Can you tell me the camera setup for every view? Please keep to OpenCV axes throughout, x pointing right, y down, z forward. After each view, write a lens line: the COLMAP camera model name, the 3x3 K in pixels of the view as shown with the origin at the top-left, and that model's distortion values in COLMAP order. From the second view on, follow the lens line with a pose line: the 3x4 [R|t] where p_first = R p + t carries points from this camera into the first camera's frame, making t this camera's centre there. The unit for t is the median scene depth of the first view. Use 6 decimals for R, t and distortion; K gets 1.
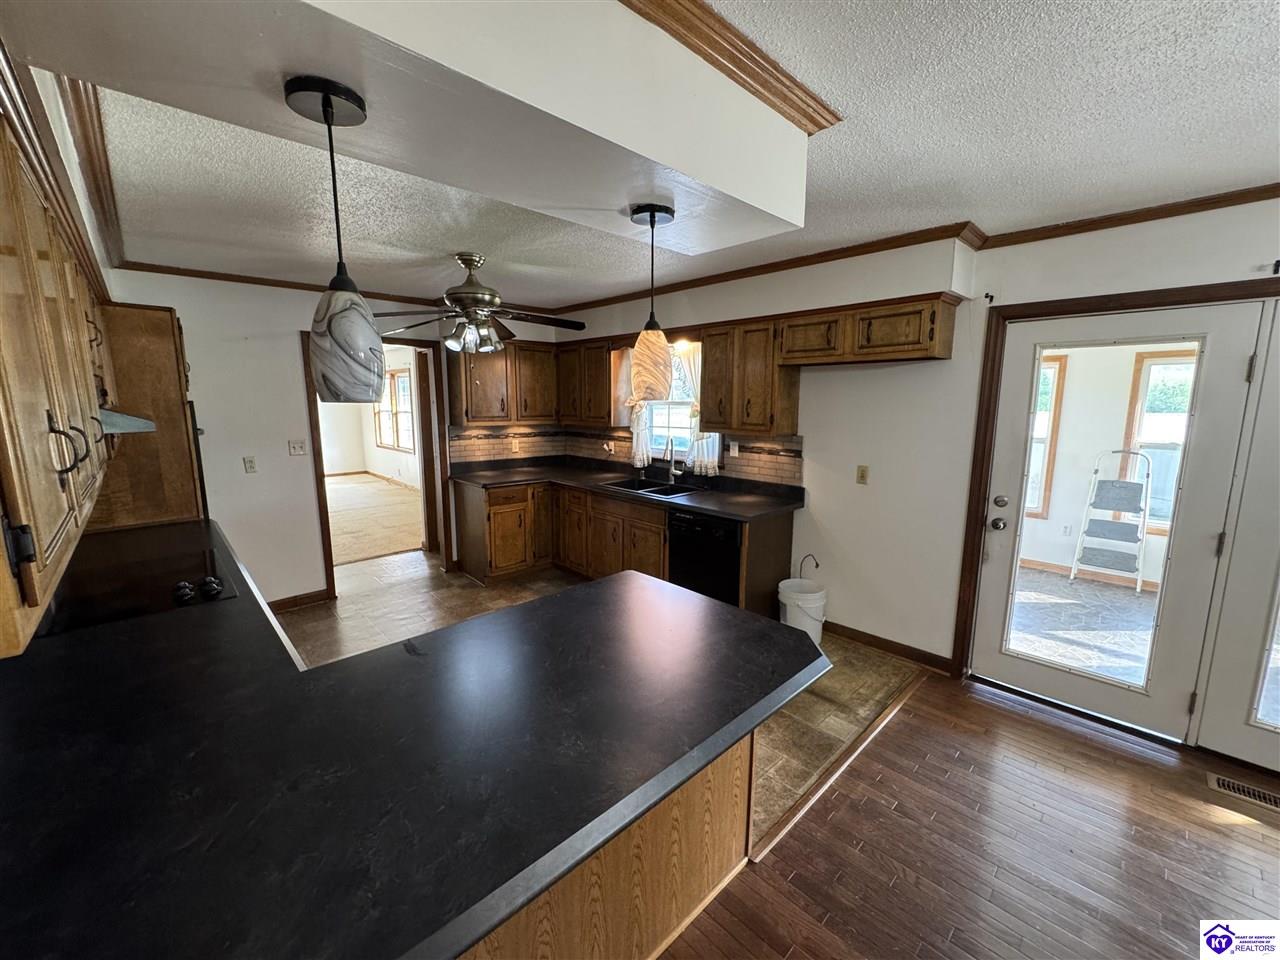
lens RADIAL K [[513.2, 0, 639.0], [0, 513.2, 479.5], [0, 0, 1]] dist [-0.003207, 0.000629]
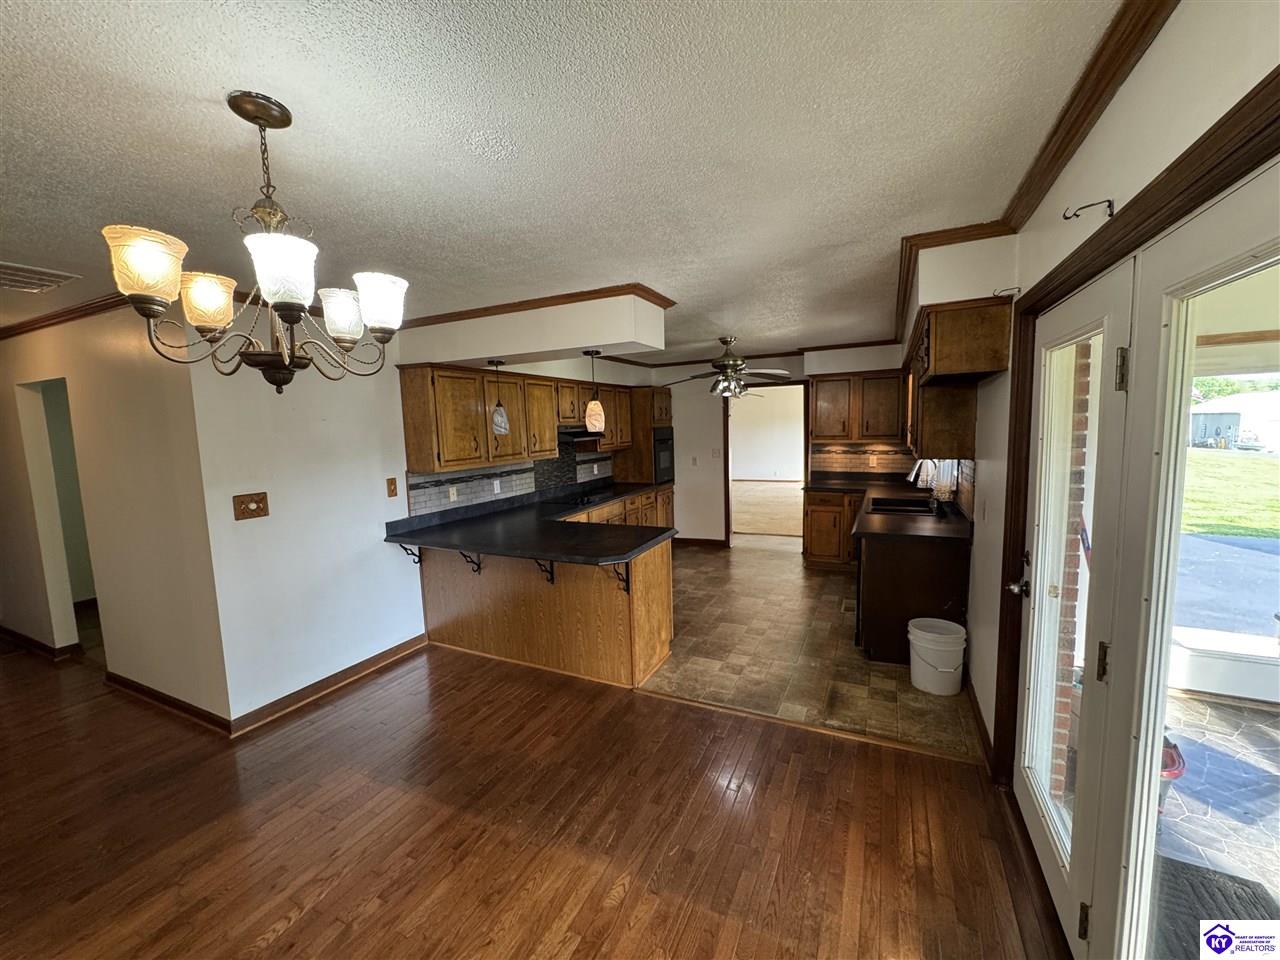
lens RADIAL K [[513.2, 0, 640.4], [0, 513.2, 475.3], [0, 0, 1]] dist [-0.003207, 0.000629]
pose [[0.354166, 0.078765, -0.931860, 0.781254], [-0.113614, 0.992690, 0.040726, -0.027517], [0.928256, 0.091449, 0.360525, 0.136066]]
